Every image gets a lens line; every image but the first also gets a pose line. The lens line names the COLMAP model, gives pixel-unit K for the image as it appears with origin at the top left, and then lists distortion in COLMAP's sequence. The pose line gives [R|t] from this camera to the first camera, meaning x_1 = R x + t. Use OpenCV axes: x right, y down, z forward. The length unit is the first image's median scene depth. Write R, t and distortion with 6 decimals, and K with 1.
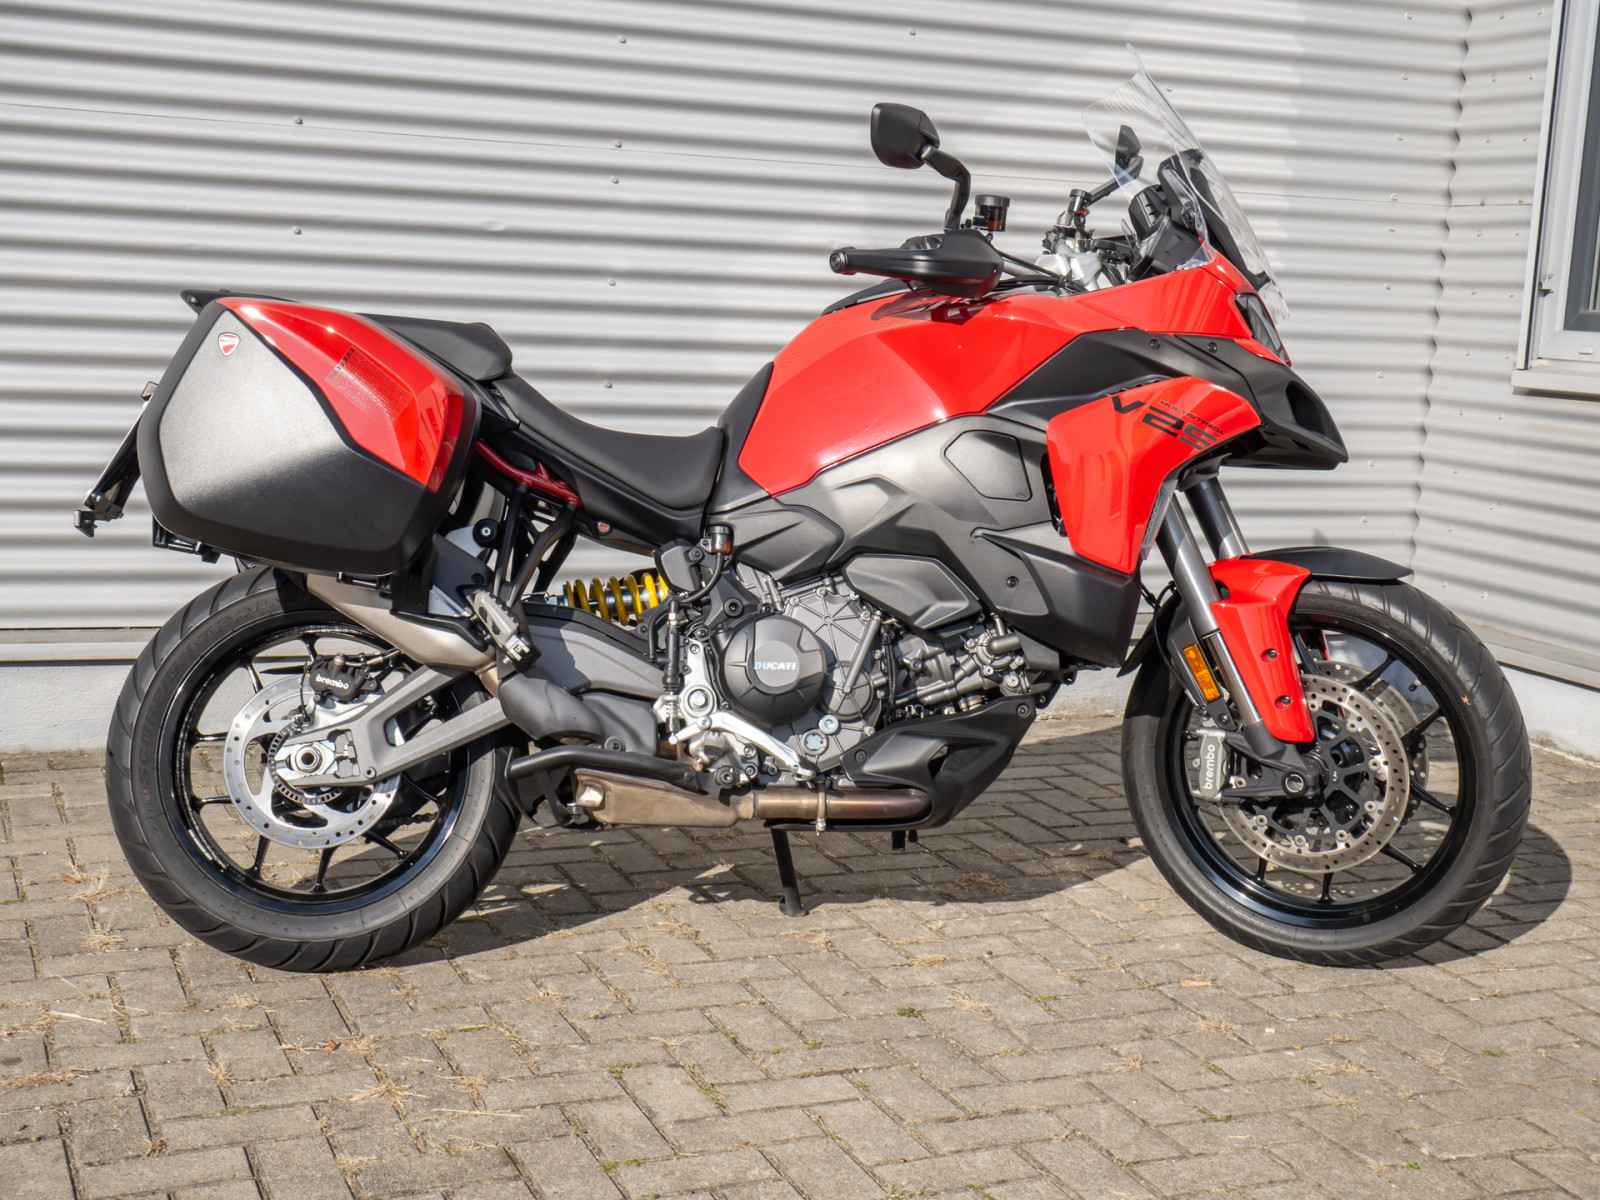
lens RADIAL K [[2148.0, 0, 800.0], [0, 2148.0, 600.0], [0, 0, 1]] dist [0.018869, 0.023397]
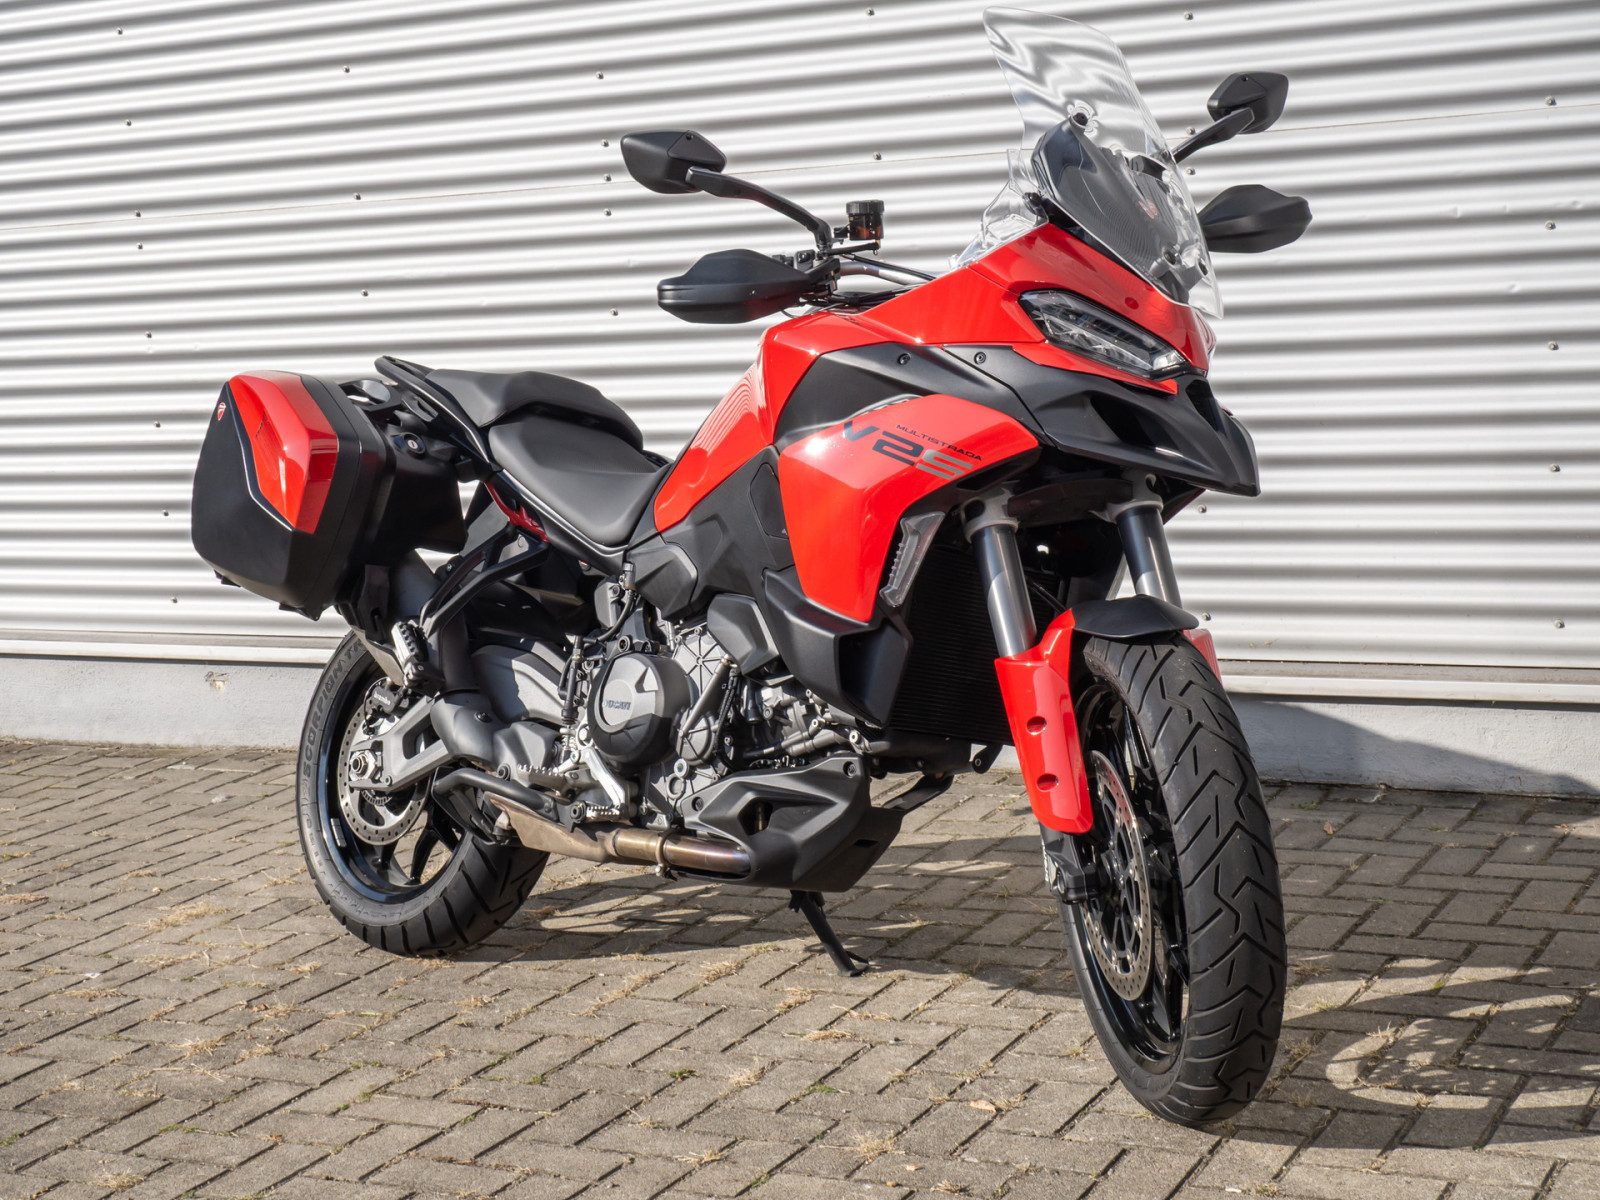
lens RADIAL K [[2504.1, 0, 800.0], [0, 2504.1, 600.0], [0, 0, 1]] dist [0.036734, 0.014688]
pose [[0.639297, 0.020134, -0.768696, 0.907037], [-0.020569, 0.999747, 0.009079, -0.029261], [0.768685, 0.010007, 0.639550, 0.313129]]
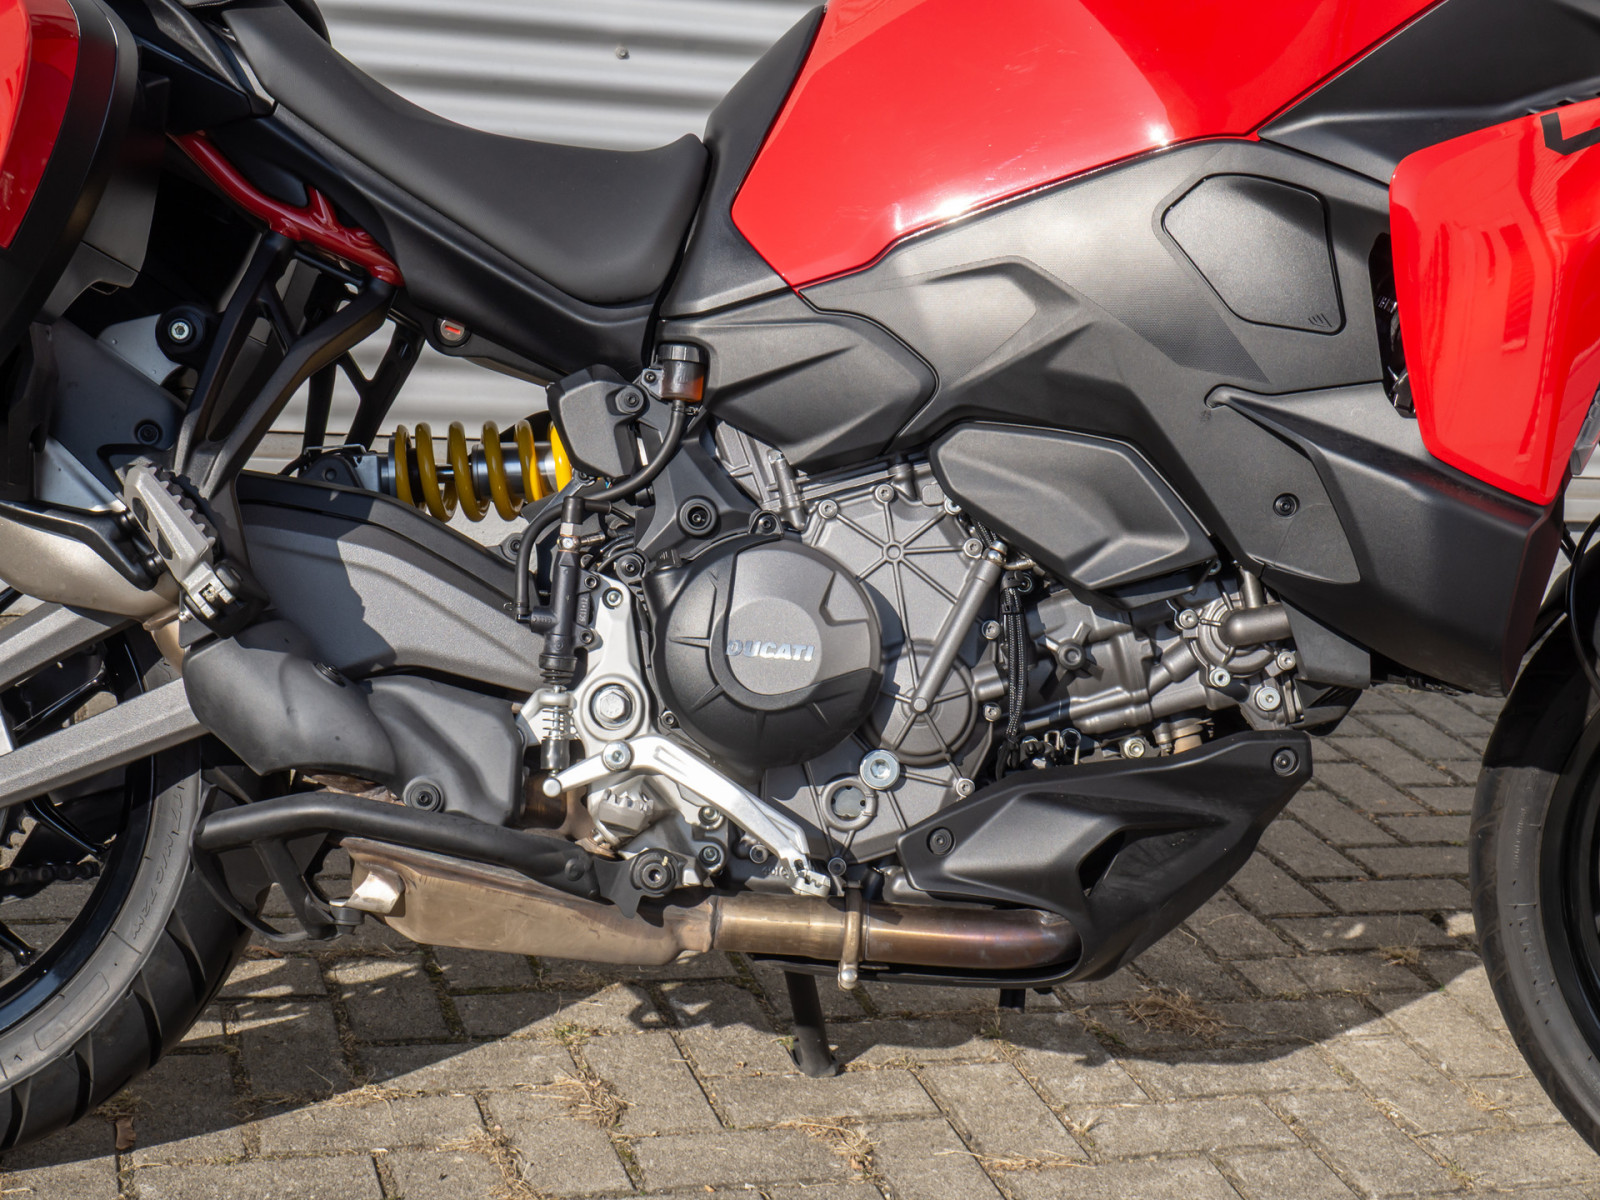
lens RADIAL K [[2504.1, 0, 800.0], [0, 2504.1, 600.0], [0, 0, 1]] dist [0.036734, 0.014688]
pose [[0.994851, 0.069425, -0.073833, 0.034292], [-0.061475, 0.992573, 0.104978, -0.038073], [0.080573, -0.099899, 0.991730, 0.436693]]
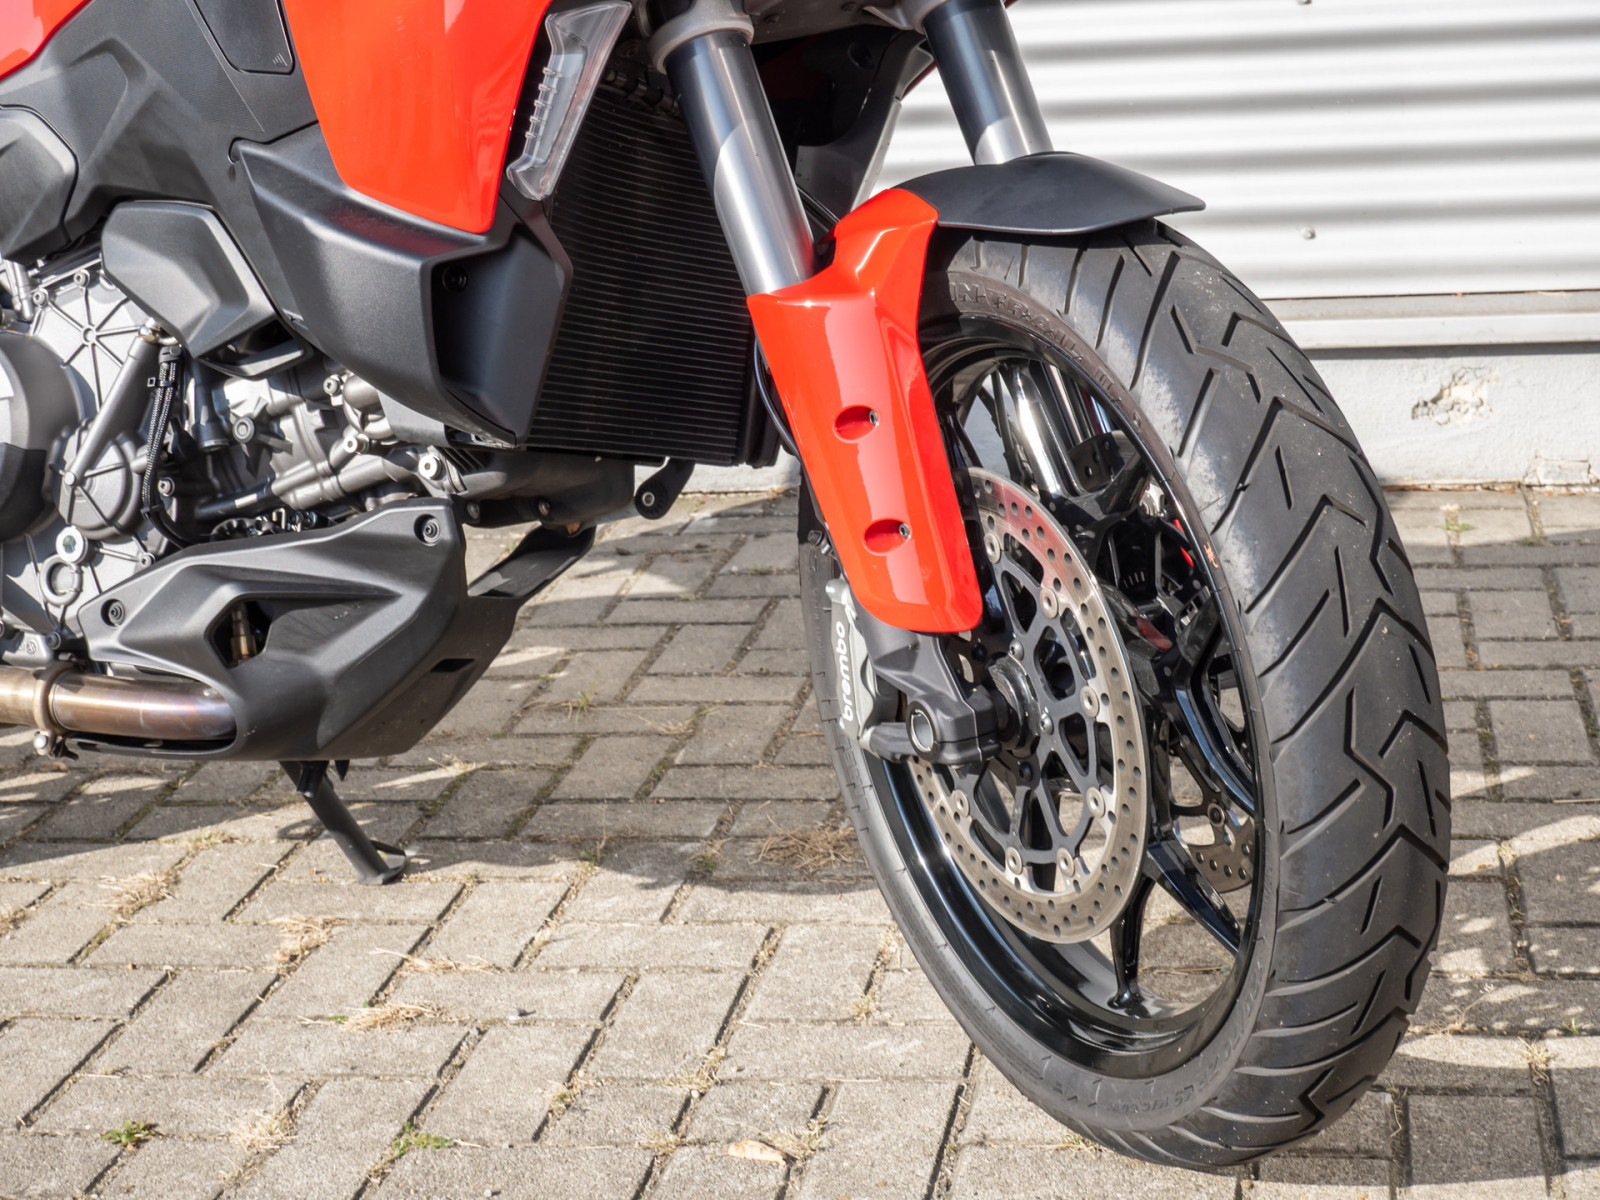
lens RADIAL K [[2772.5, 0, 796.5], [0, 2772.5, 625.9], [0, 0, 1]] dist [0.012787, 0.093306]
pose [[0.831022, 0.058384, -0.553168, 0.510072], [0.019006, 0.990915, 0.133139, -0.006702], [0.555915, -0.121155, 0.822362, 0.551693]]
